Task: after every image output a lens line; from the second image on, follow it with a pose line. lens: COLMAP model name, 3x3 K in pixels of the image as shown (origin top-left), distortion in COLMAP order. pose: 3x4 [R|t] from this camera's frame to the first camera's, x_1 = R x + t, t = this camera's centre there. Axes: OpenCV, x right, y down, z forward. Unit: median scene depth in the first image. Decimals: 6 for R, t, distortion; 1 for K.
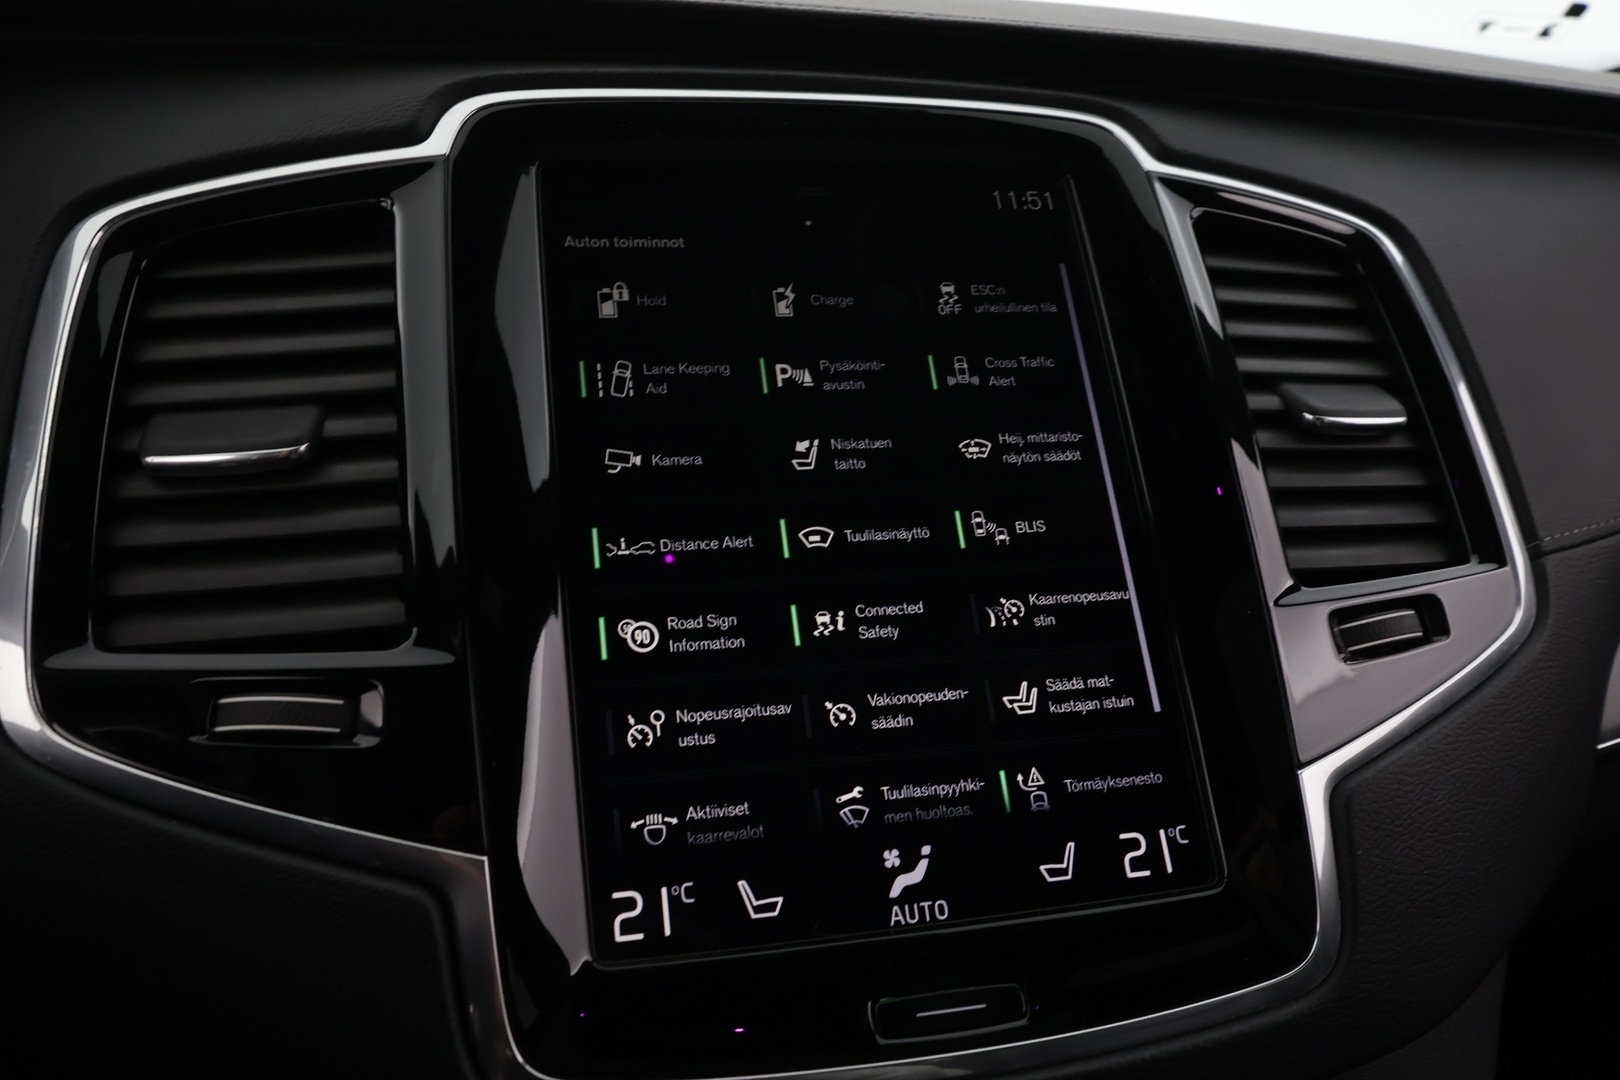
lens RADIAL K [[1258.0, 0, 808.4], [0, 1258.0, 542.0], [0, 0, 1]] dist [0.001828, -0.008391]
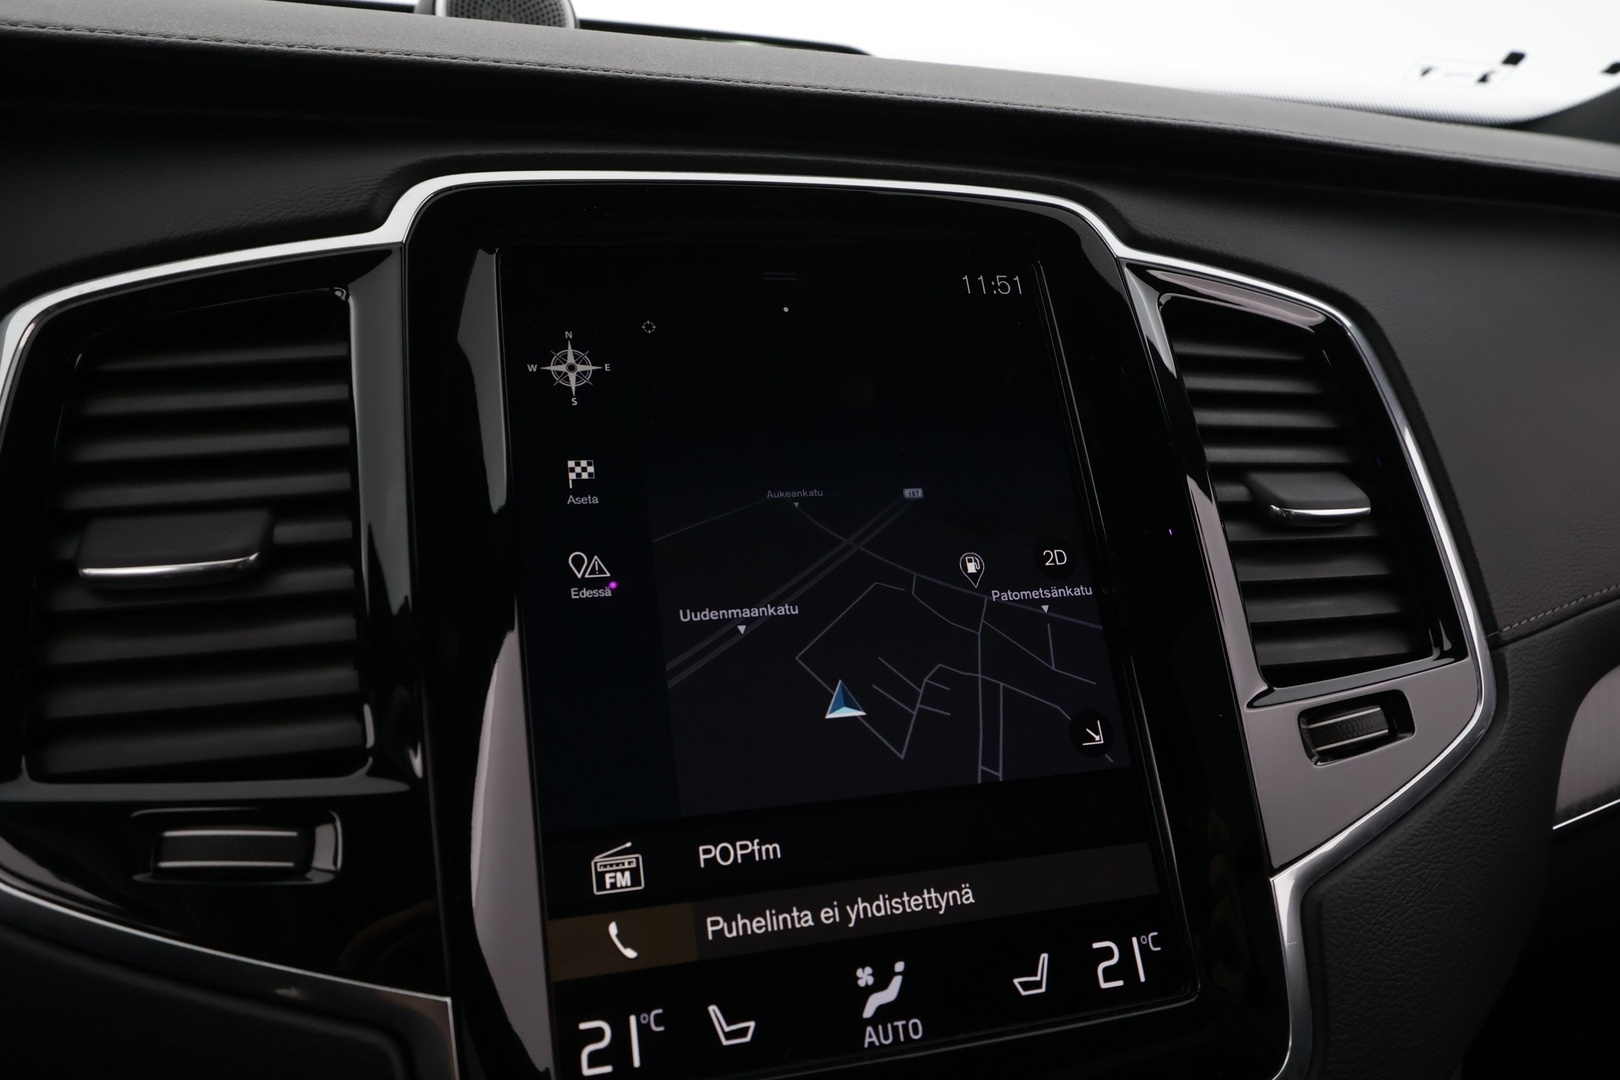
lens RADIAL K [[1258.0, 0, 808.3], [0, 1258.0, 545.2], [0, 0, 1]] dist [0.001828, -0.008391]
pose [[0.998688, 0.003542, 0.051092, -0.027694], [-0.003830, 0.999977, 0.005530, -0.085506], [-0.051071, -0.005719, 0.998679, 0.024580]]
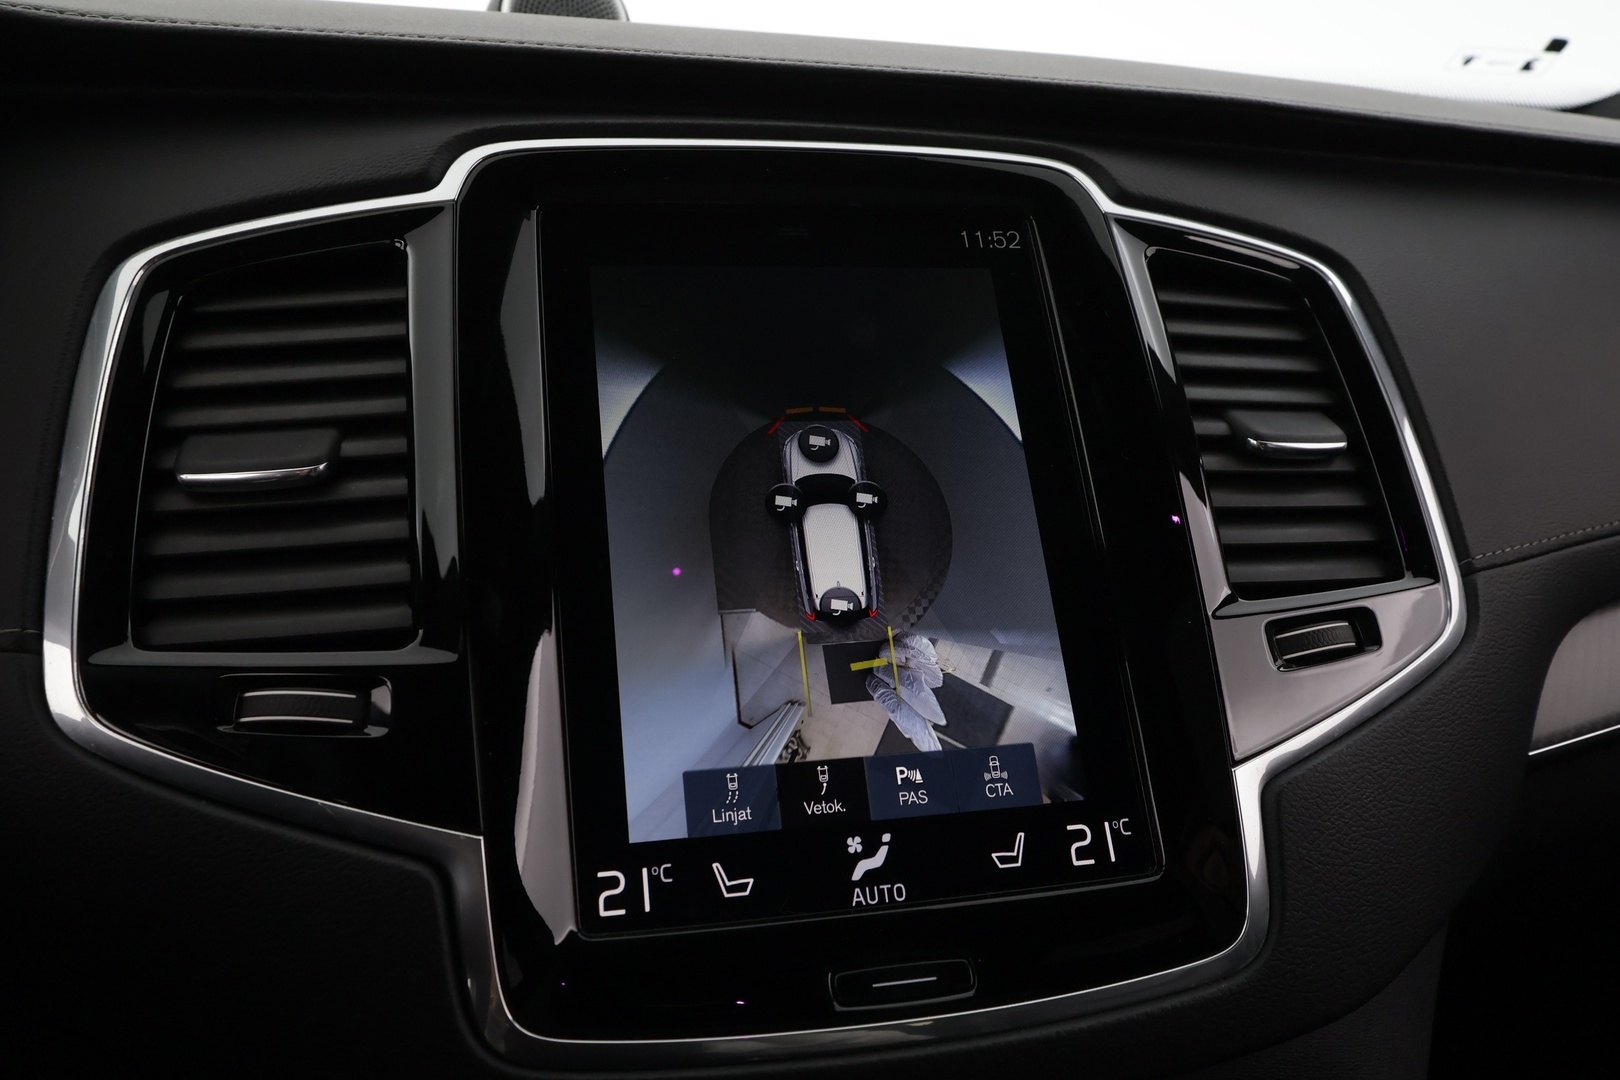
lens RADIAL K [[1258.0, 0, 807.9], [0, 1258.0, 546.1], [0, 0, 1]] dist [0.001828, -0.008391]
pose [[0.999883, 0.005442, -0.014329, 0.038099], [-0.005598, 0.999925, -0.010853, 0.004052], [0.014269, 0.010932, 0.999838, -0.090638]]
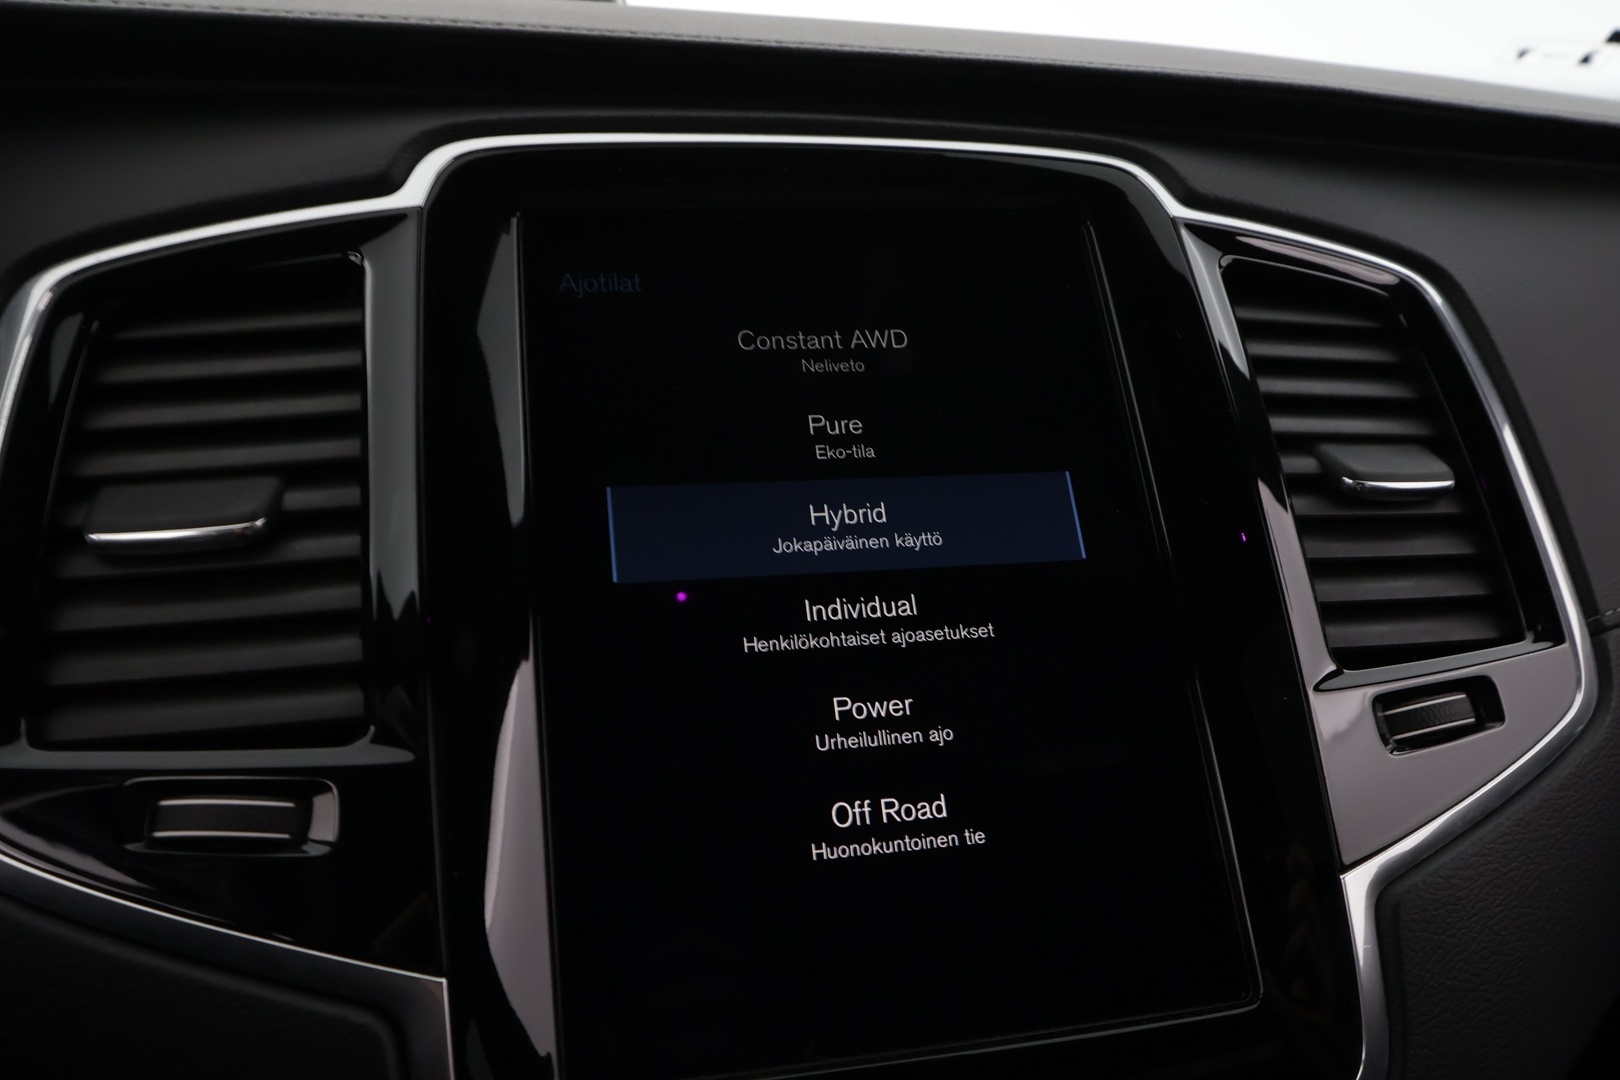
lens RADIAL K [[1258.0, 0, 807.2], [0, 1258.0, 545.6], [0, 0, 1]] dist [0.001828, -0.008391]
pose [[0.999803, 0.002034, -0.019721, 0.019646], [-0.002338, 0.999879, -0.015391, -0.042263], [0.019688, 0.015434, 0.999687, 0.075310]]
